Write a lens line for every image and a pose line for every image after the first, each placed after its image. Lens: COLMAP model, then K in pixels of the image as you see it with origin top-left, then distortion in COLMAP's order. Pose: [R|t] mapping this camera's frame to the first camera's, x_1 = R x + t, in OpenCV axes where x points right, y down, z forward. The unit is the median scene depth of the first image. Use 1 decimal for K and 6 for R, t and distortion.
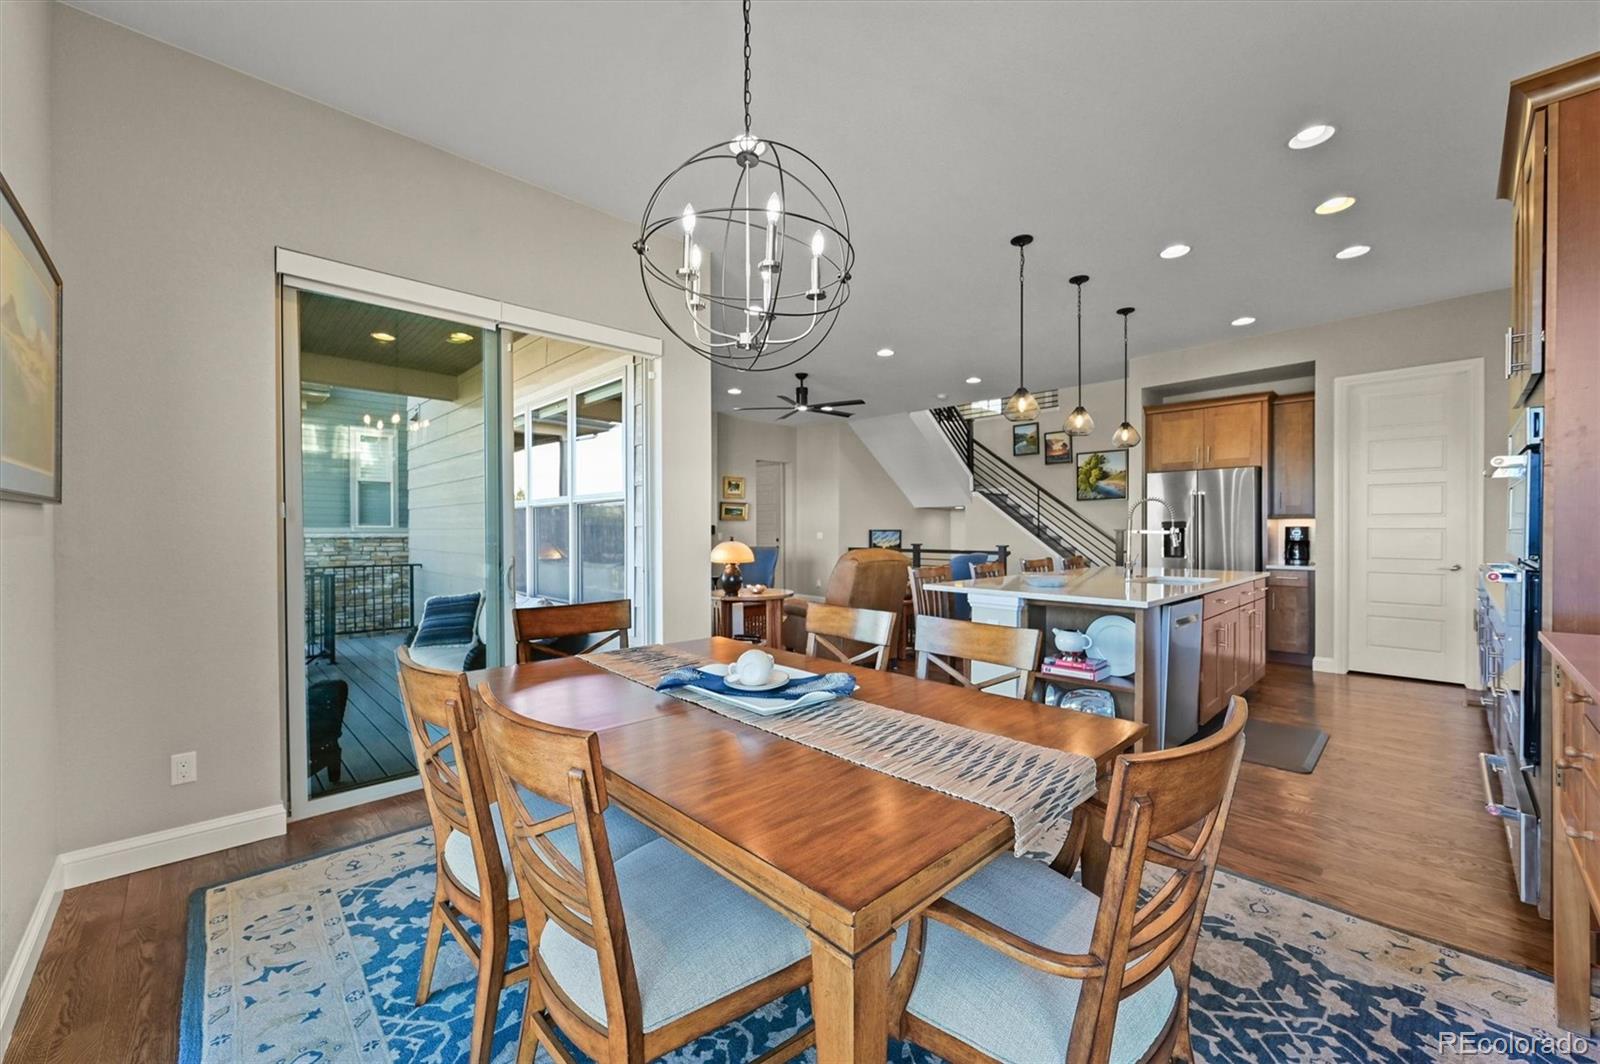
lens RADIAL K [[634.2, 0, 799.8], [0, 634.2, 535.6], [0, 0, 1]] dist [-0.000755, 0.000041]
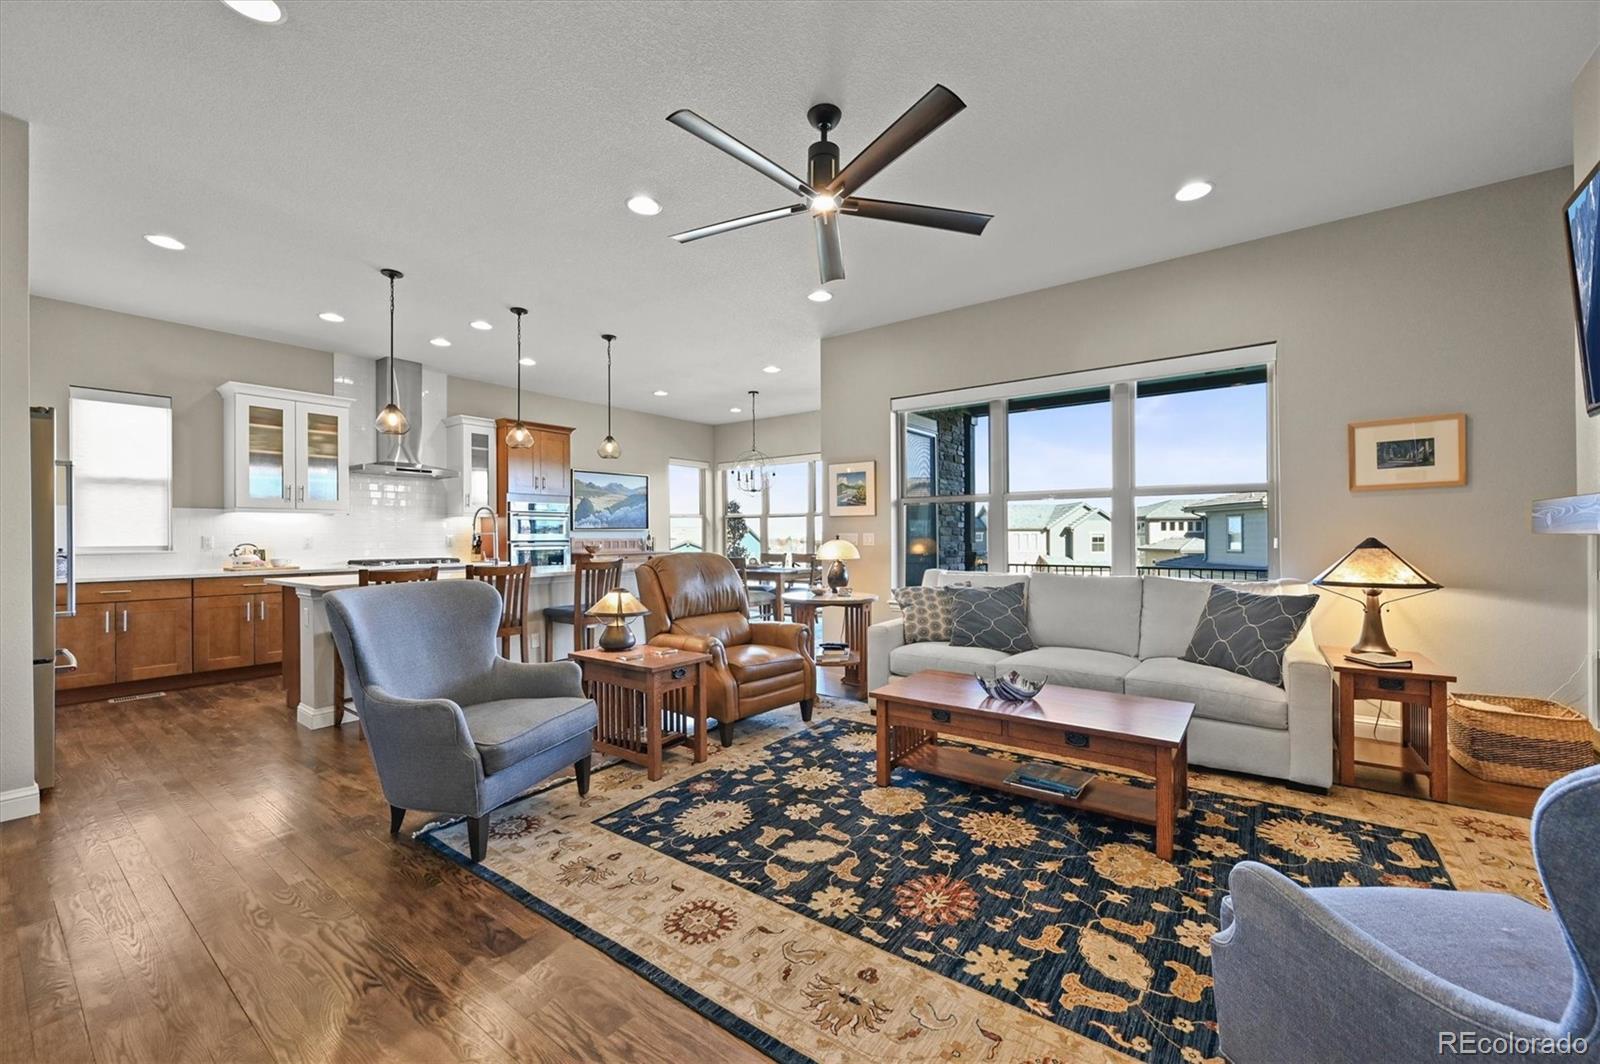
lens RADIAL K [[627.7, 0, 802.7], [0, 627.7, 535.2], [0, 0, 1]] dist [-0.000451, -0.000144]
pose [[-0.986866, 0.011185, -0.161152, 0.078132], [0.009975, 0.999916, 0.008316, -0.005494], [0.161231, 0.006599, -0.986895, 1.346408]]
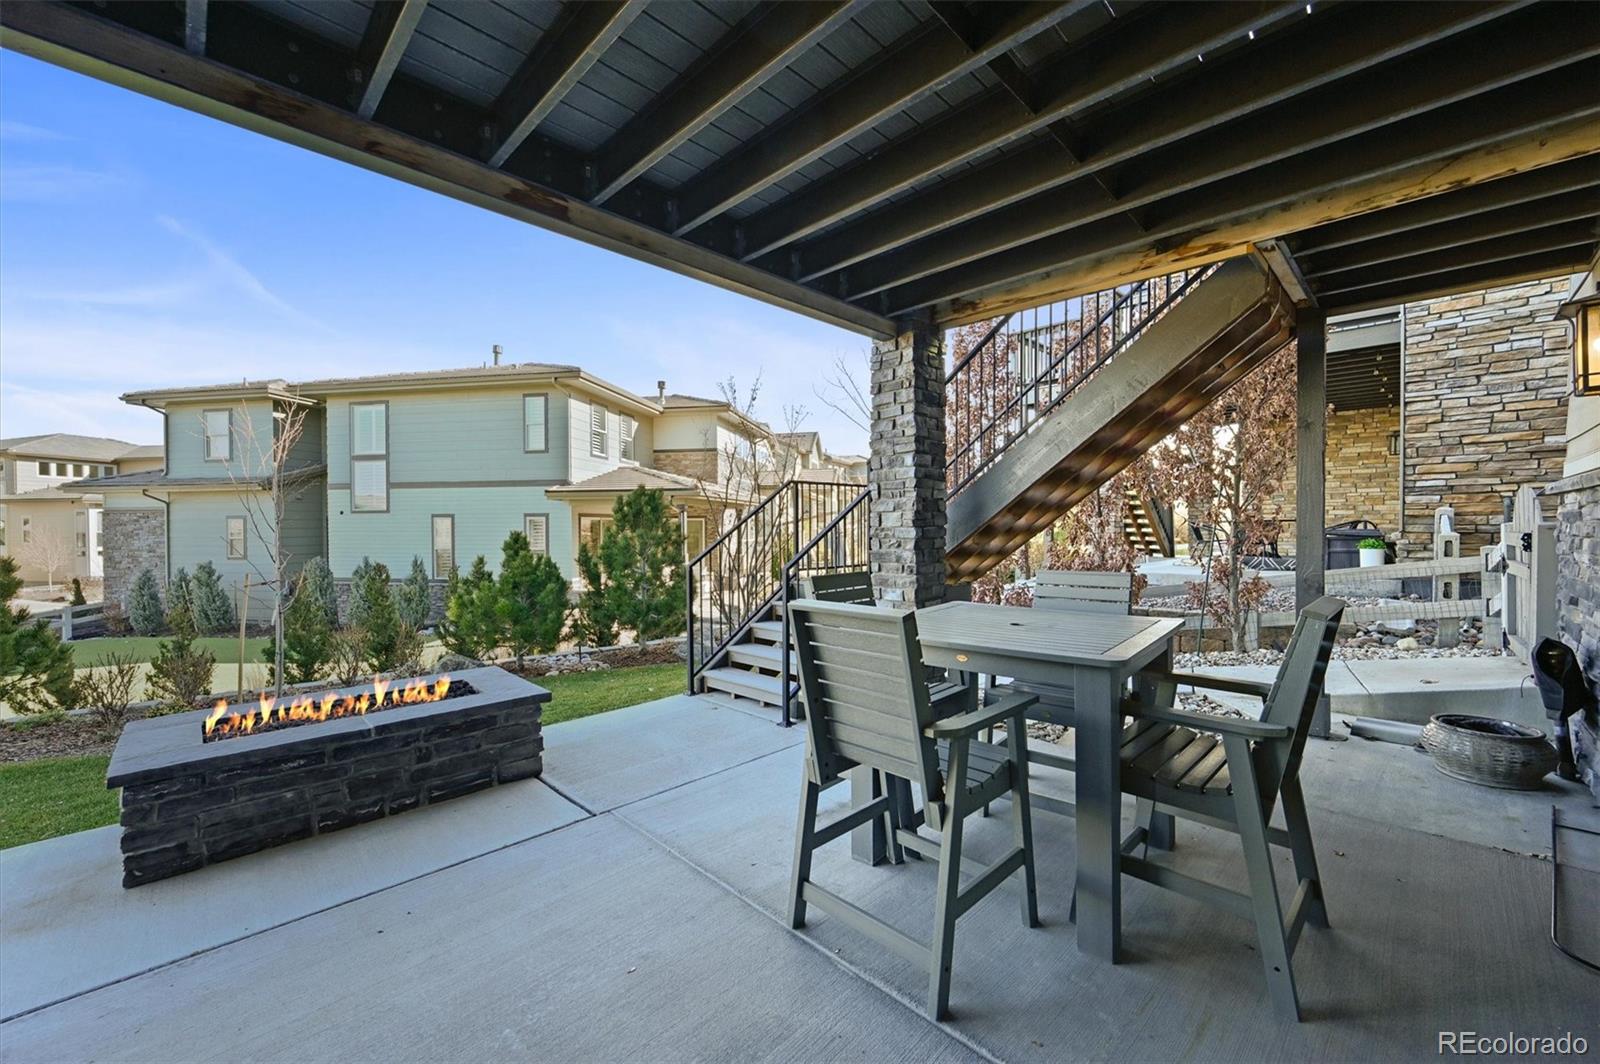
lens RADIAL K [[627.7, 0, 802.7], [0, 627.7, 535.2], [0, 0, 1]] dist [-0.000451, -0.000144]
pose [[0.018375, 0.021112, -0.999608, -0.254811], [-0.005866, 0.999762, 0.021007, 0.398174], [0.999814, 0.005478, 0.018494, 0.598976]]
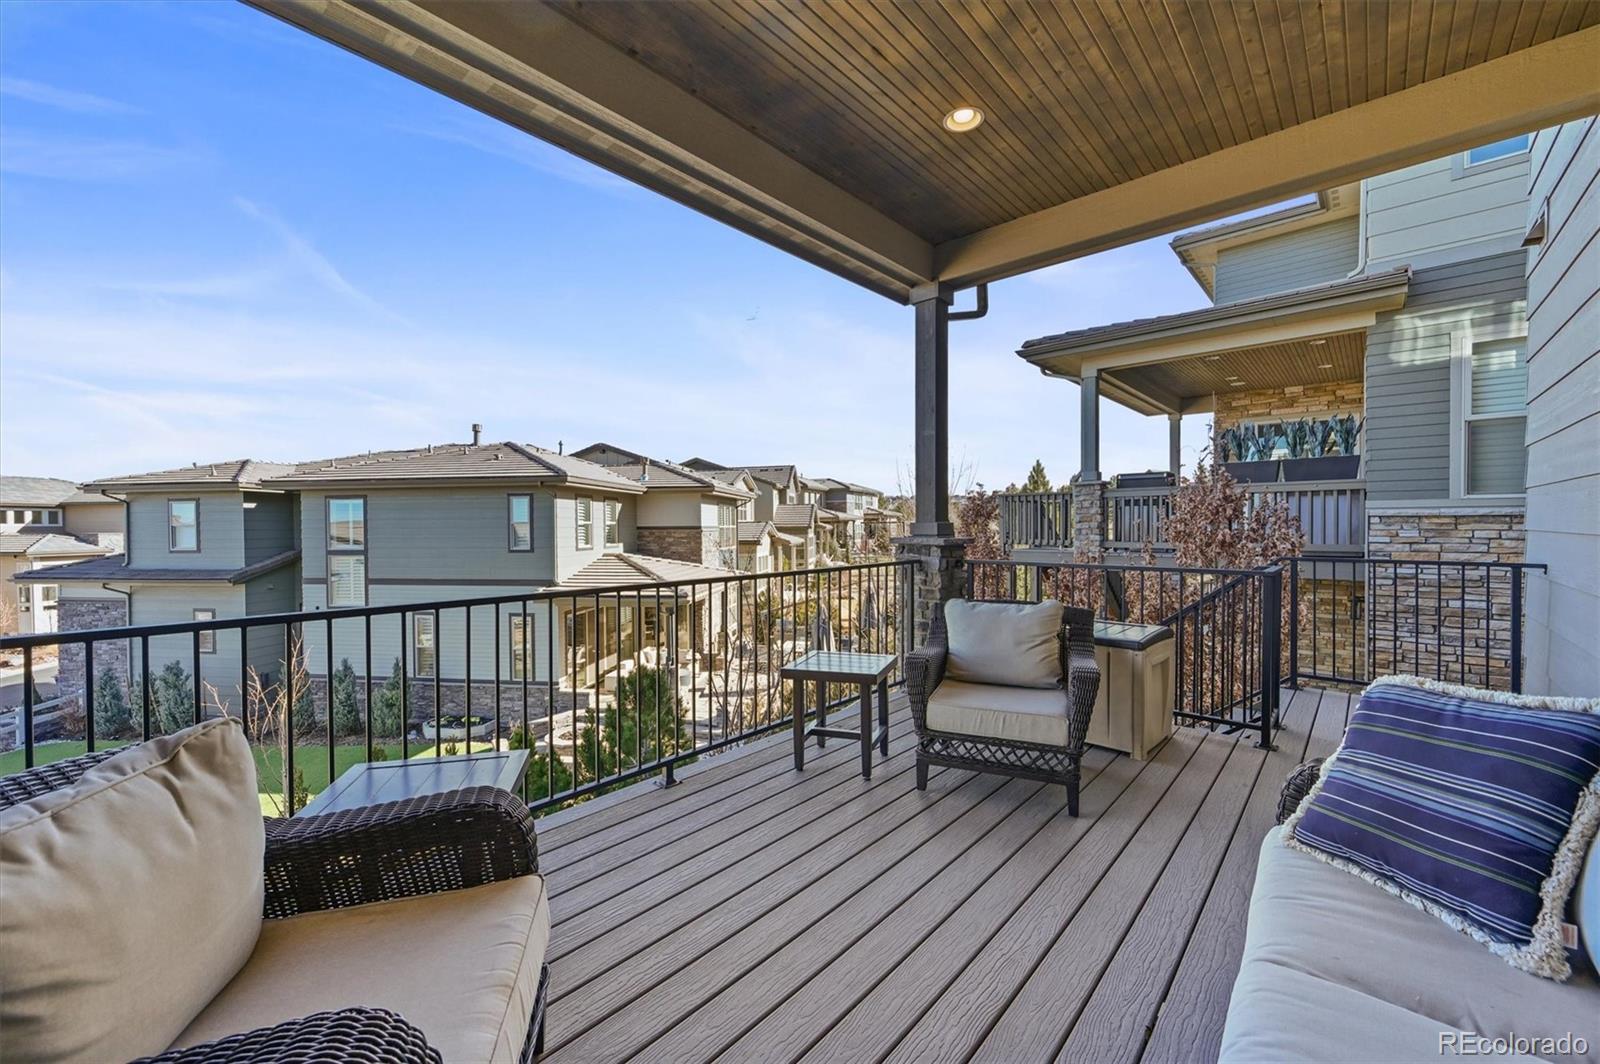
lens RADIAL K [[627.7, 0, 802.7], [0, 627.7, 535.2], [0, 0, 1]] dist [-0.000451, -0.000144]
pose [[0.064166, 0.021850, -0.997700, -0.236151], [-0.002798, 0.999760, 0.021715, 0.017202], [0.997935, 0.001398, 0.064212, 0.534215]]
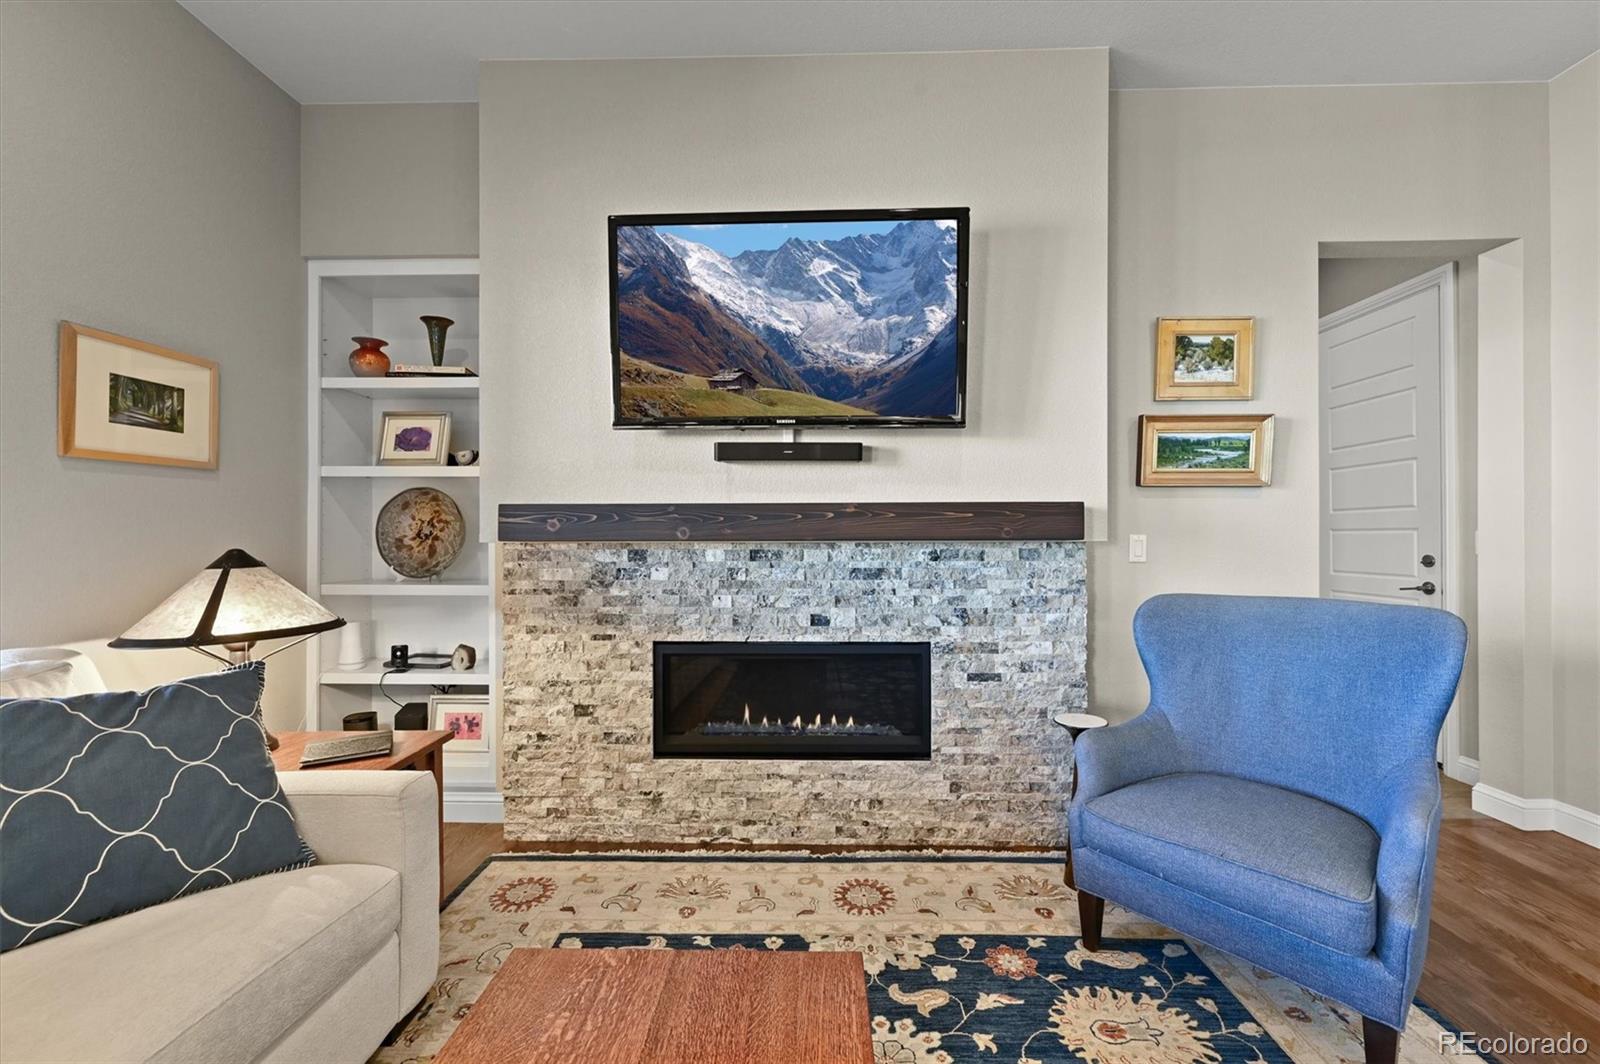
lens RADIAL K [[634.2, 0, 799.8], [0, 634.2, 535.6], [0, 0, 1]] dist [-0.000755, 0.000041]
pose [[0.701985, 0.002353, -0.712188, -0.049462], [-0.007410, 0.999965, -0.004000, -0.001965], [0.712153, 0.008085, 0.701977, 0.957673]]
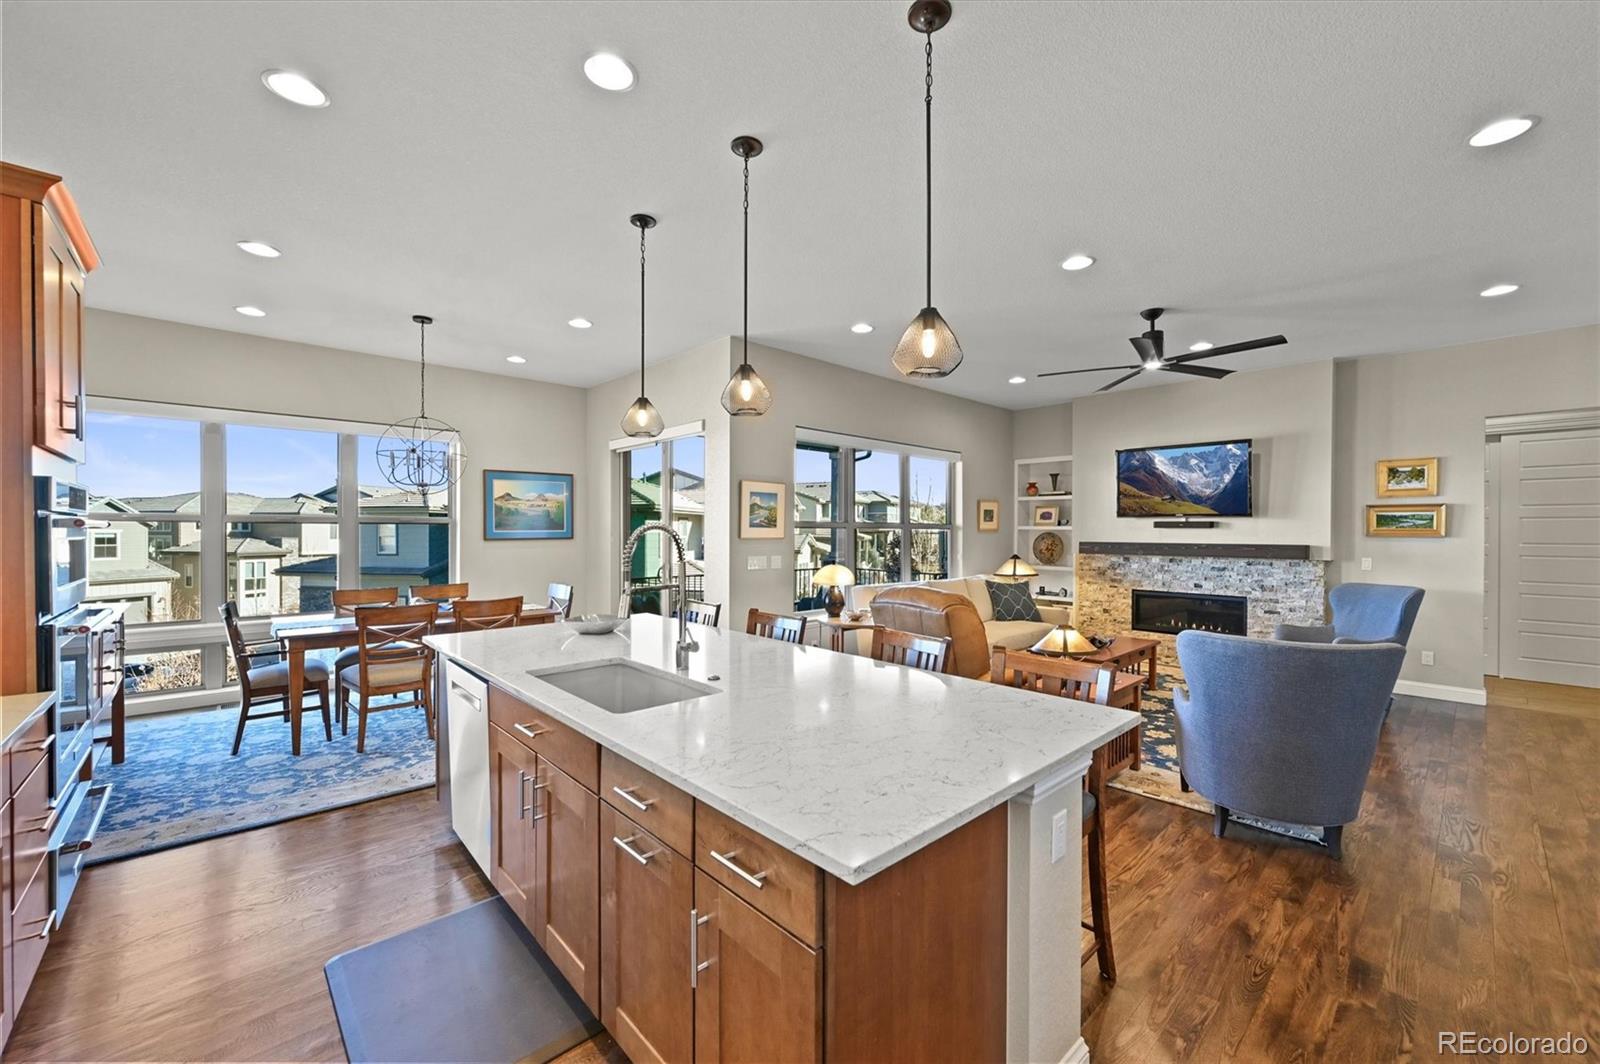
lens RADIAL K [[627.7, 0, 802.7], [0, 627.7, 535.2], [0, 0, 1]] dist [-0.000451, -0.000144]
pose [[-0.023338, 0.011483, -0.999662, 0.627972], [-0.011218, 0.999868, 0.011748, -0.034880], [0.999665, 0.011489, -0.023206, 0.656553]]
